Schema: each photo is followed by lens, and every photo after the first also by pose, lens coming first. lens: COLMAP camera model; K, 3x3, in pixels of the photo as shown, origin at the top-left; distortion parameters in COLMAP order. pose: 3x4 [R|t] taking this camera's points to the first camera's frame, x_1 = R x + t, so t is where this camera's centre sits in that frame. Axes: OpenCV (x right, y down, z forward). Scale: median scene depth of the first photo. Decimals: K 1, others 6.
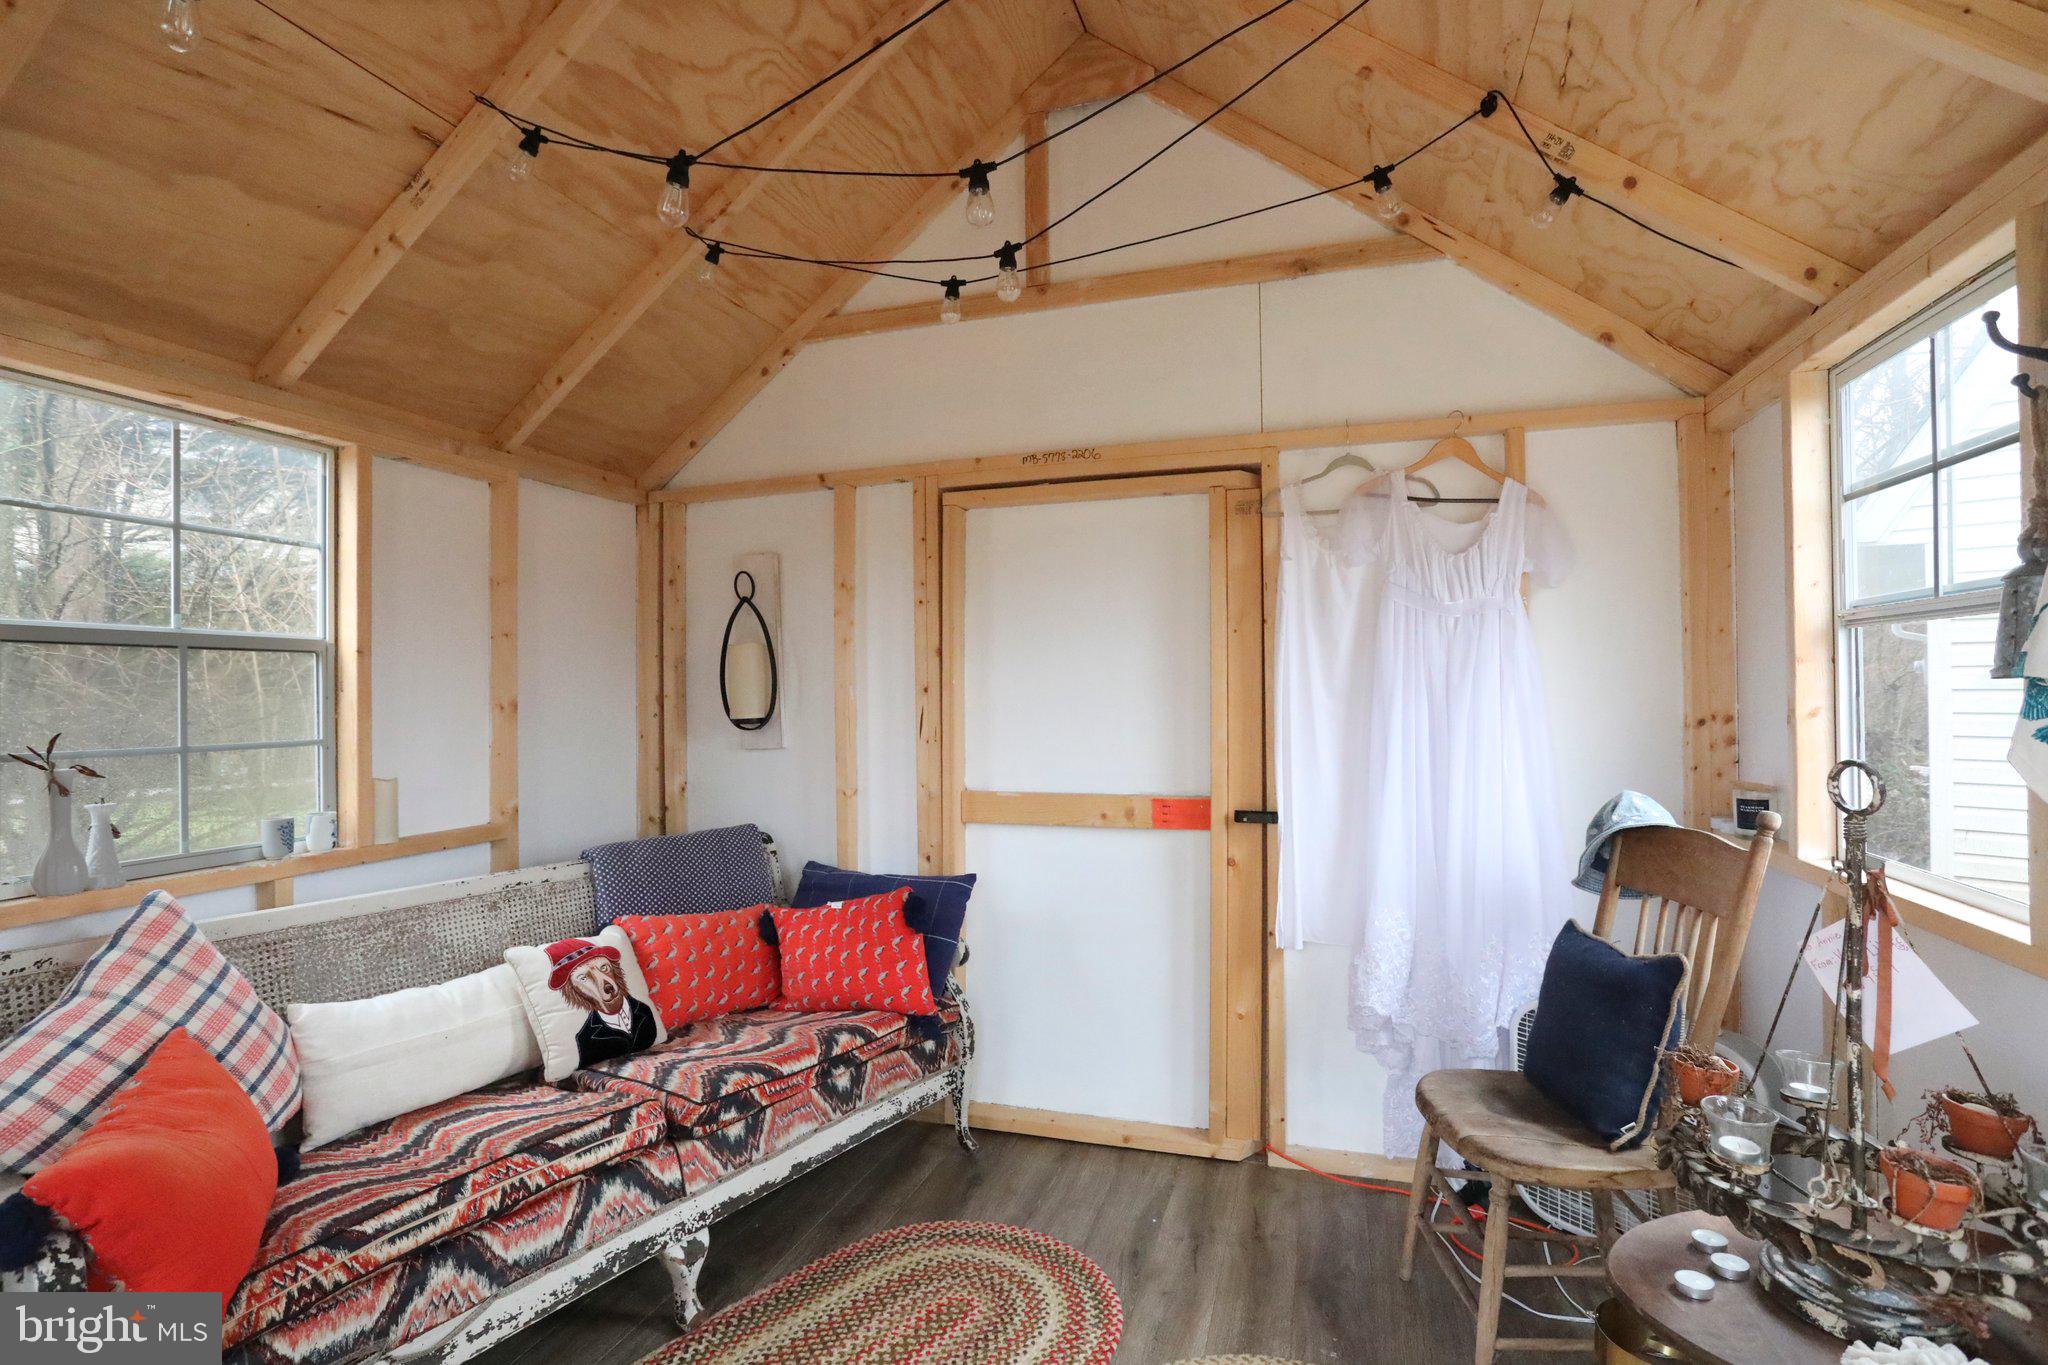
lens RADIAL K [[1002.0, 0, 1024.5], [0, 1002.0, 686.5], [0, 0, 1]] dist [0.001018, 0.001114]
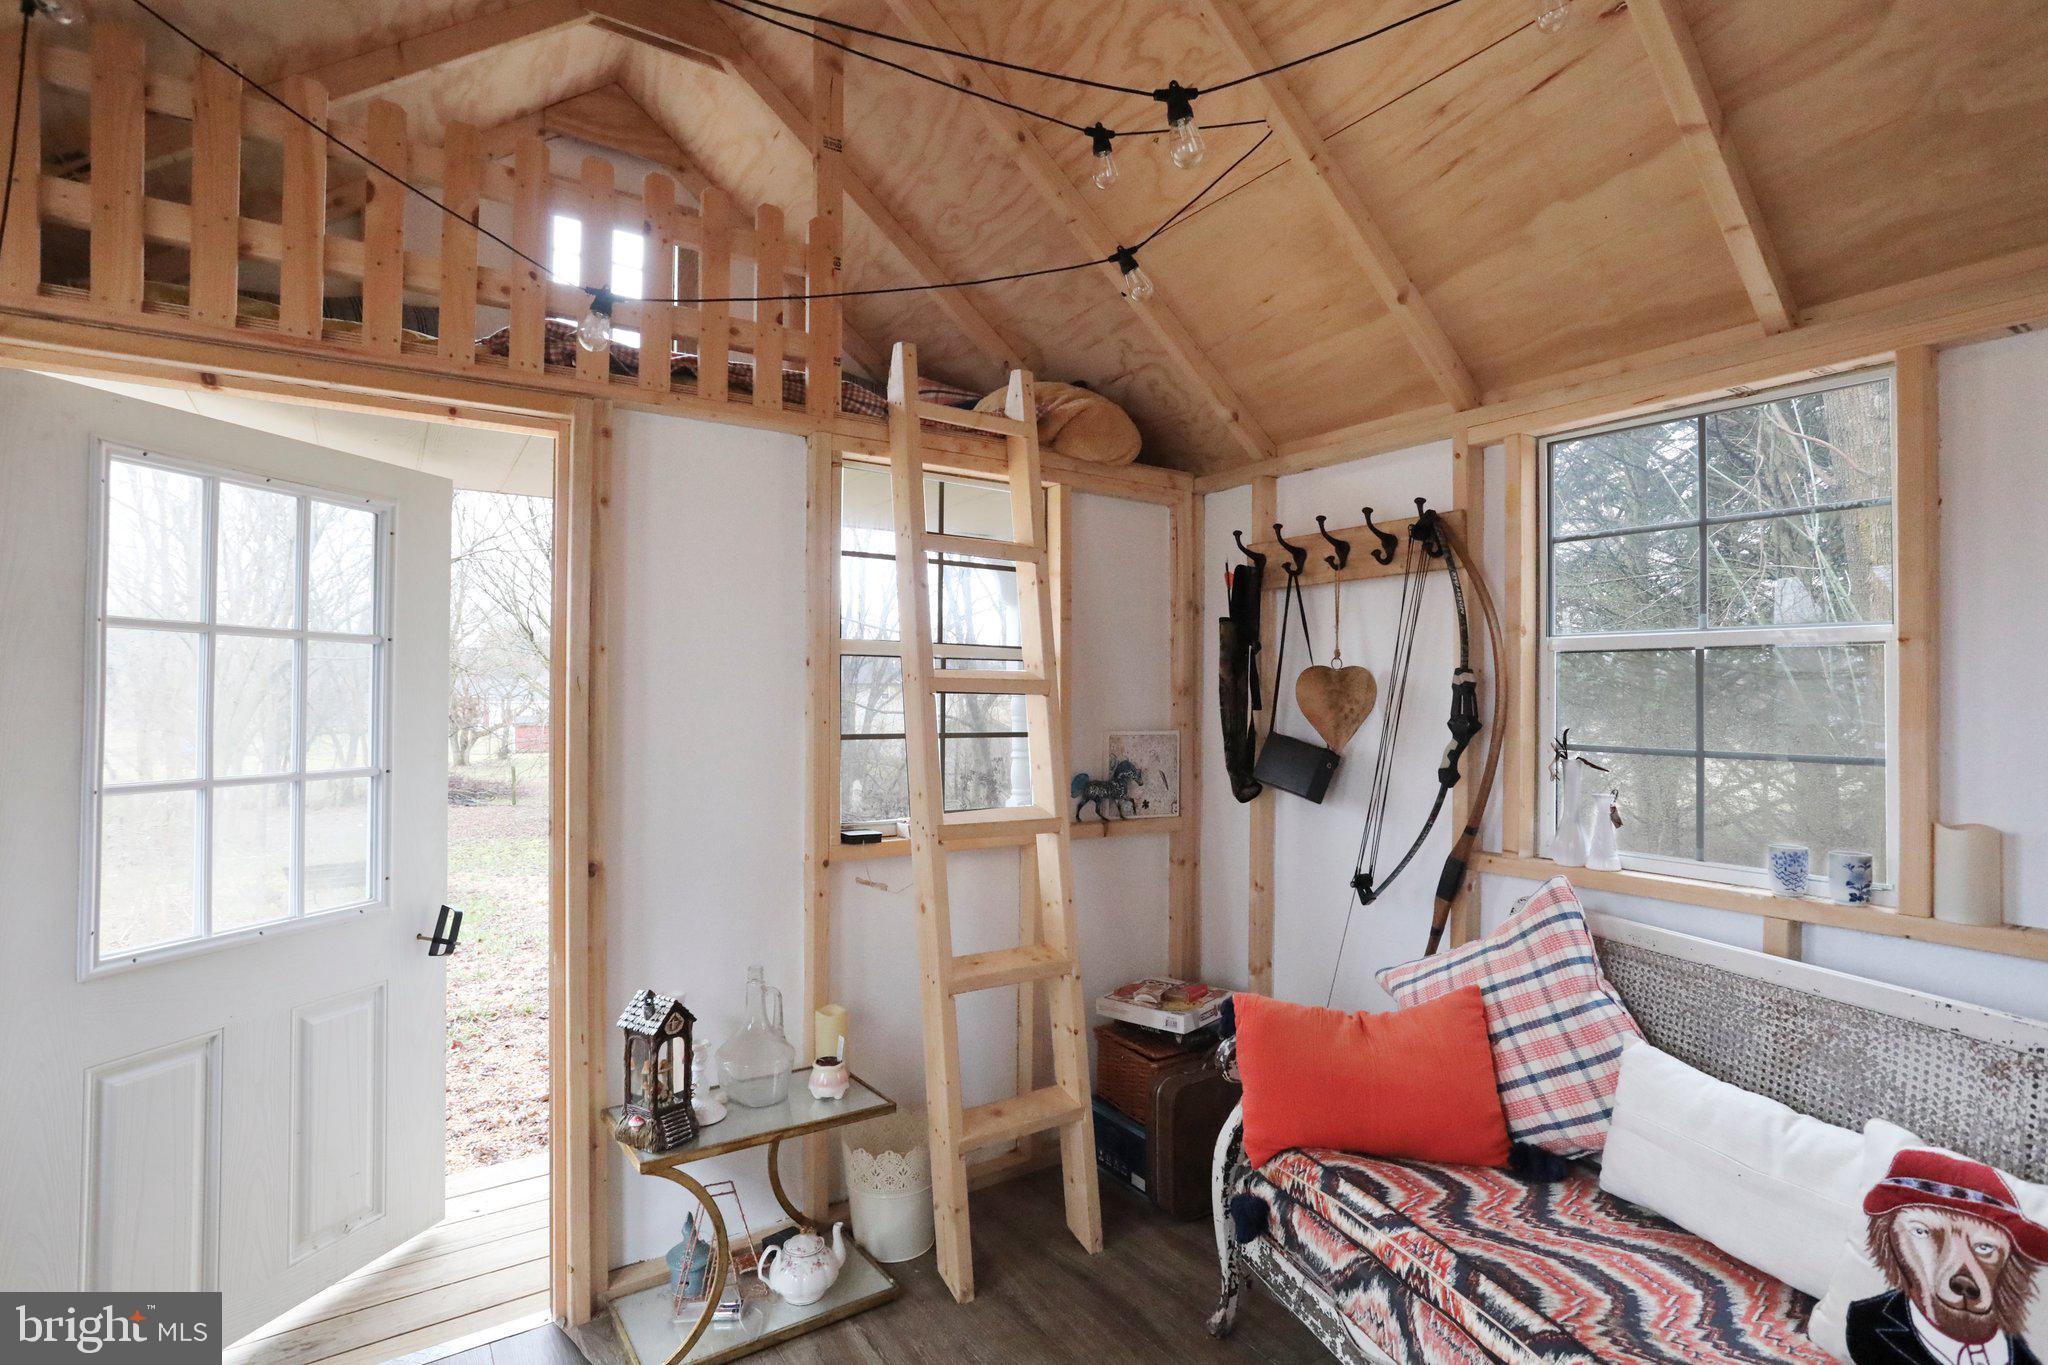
lens RADIAL K [[1002.0, 0, 1024.1], [0, 1002.0, 679.7], [0, 0, 1]] dist [0.001018, 0.001114]
pose [[-0.619608, 0.008842, -0.784862, 0.356820], [0.015498, 0.999879, -0.000971, -0.019477], [0.784759, -0.012766, -0.619670, 1.191922]]
